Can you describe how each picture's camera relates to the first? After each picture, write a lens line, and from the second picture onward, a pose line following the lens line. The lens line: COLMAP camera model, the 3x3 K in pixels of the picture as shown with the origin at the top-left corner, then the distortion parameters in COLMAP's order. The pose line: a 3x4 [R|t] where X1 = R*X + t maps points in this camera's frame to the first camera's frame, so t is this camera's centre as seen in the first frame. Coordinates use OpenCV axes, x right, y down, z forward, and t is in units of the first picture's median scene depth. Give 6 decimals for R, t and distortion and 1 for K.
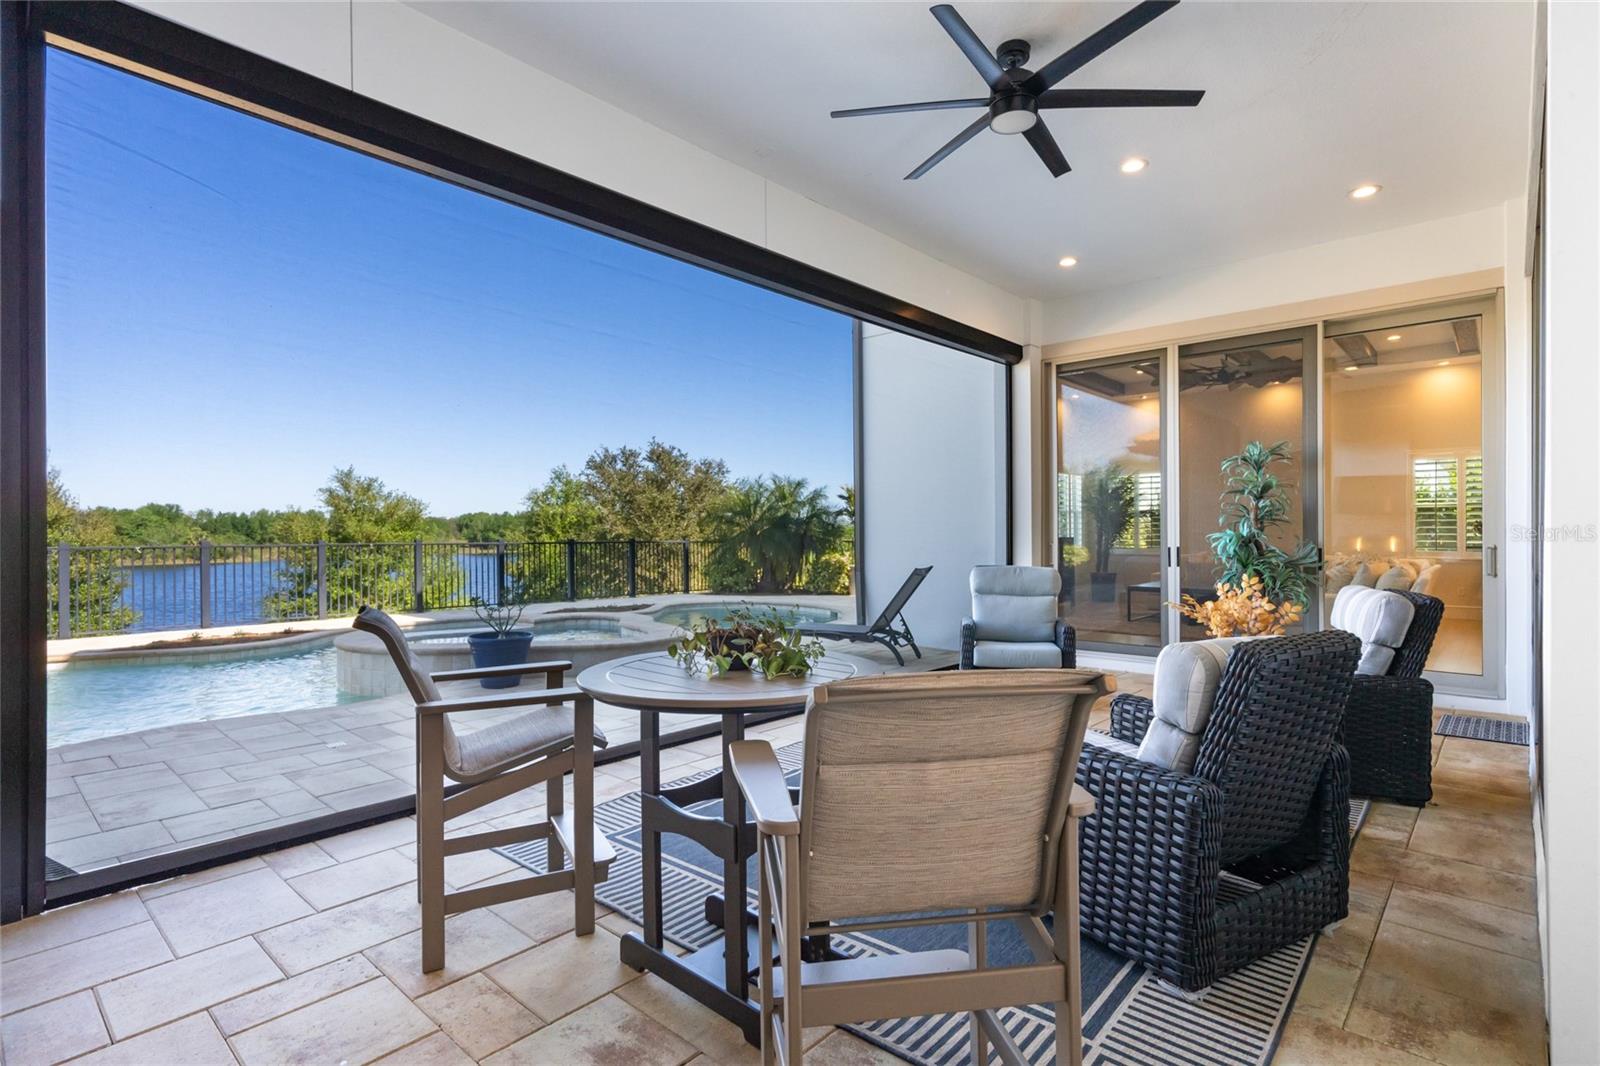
lens RADIAL K [[780.4, 0, 795.7], [0, 780.4, 532.2], [0, 0, 1]] dist [-0.002467, -0.000017]
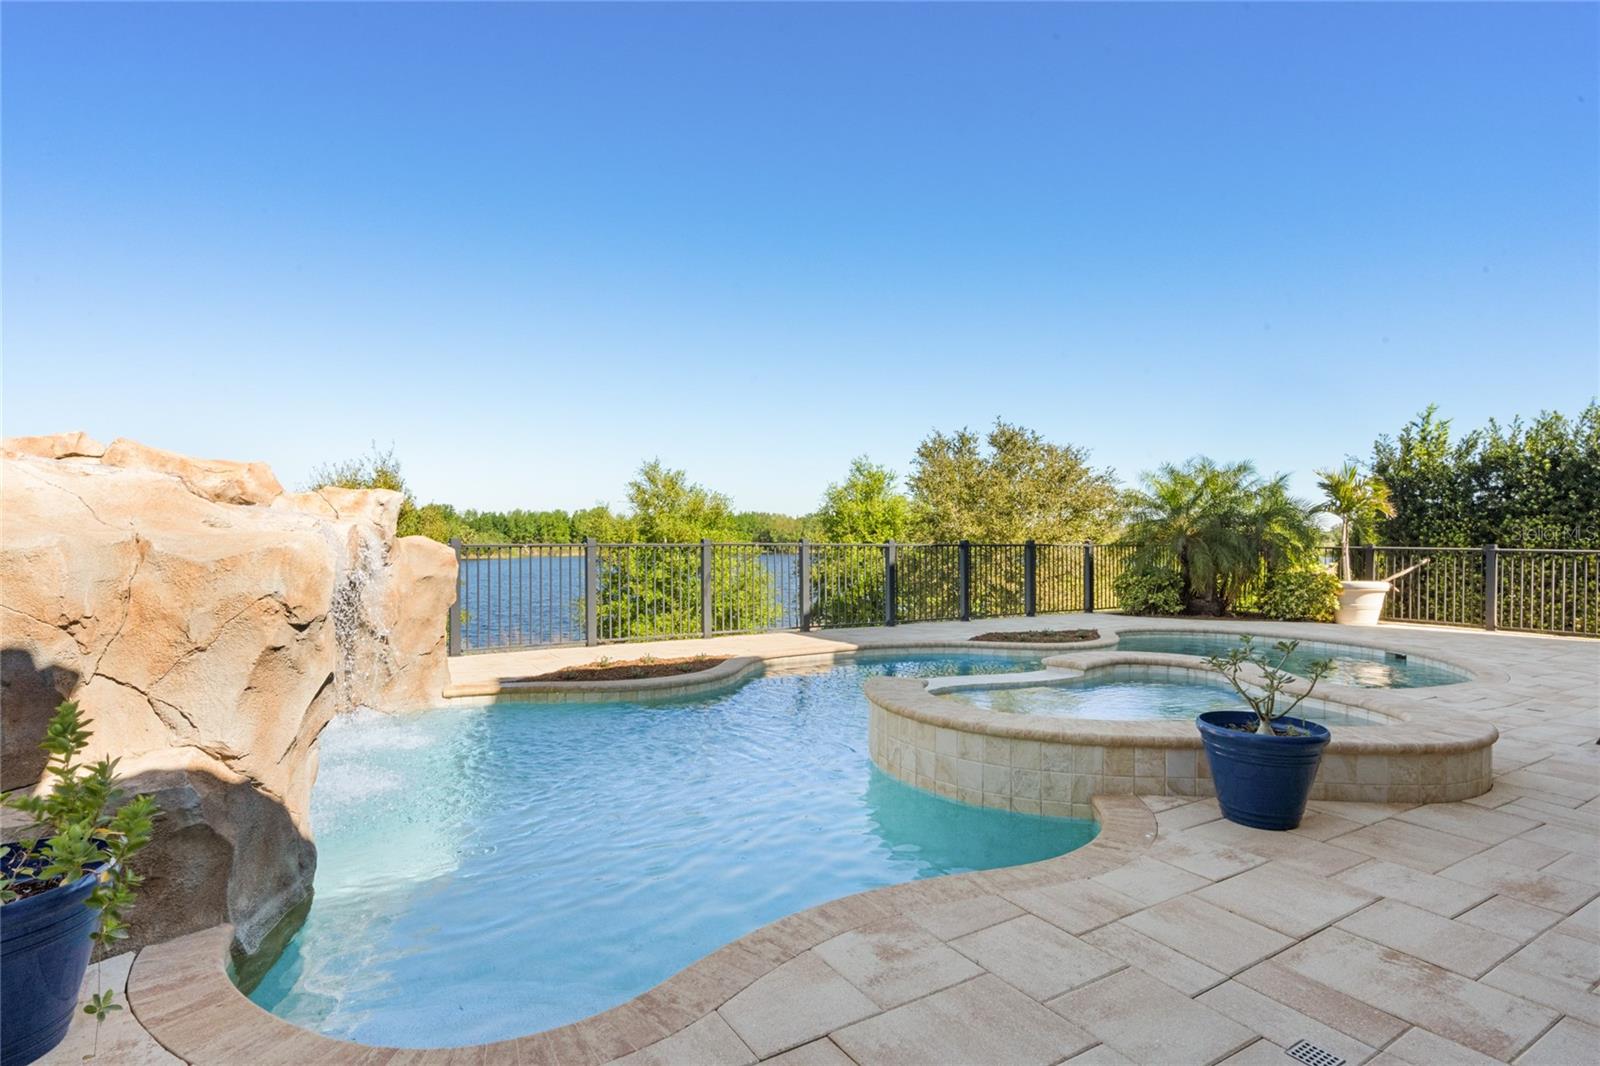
lens RADIAL K [[822.1, 0, 803.7], [0, 822.1, 535.7], [0, 0, 1]] dist [-0.000351, 0.003208]
pose [[0.967042, 0.008558, -0.254474, -0.159471], [-0.008100, 0.999963, 0.002849, 0.001840], [0.254489, -0.000694, 0.967075, 0.113143]]
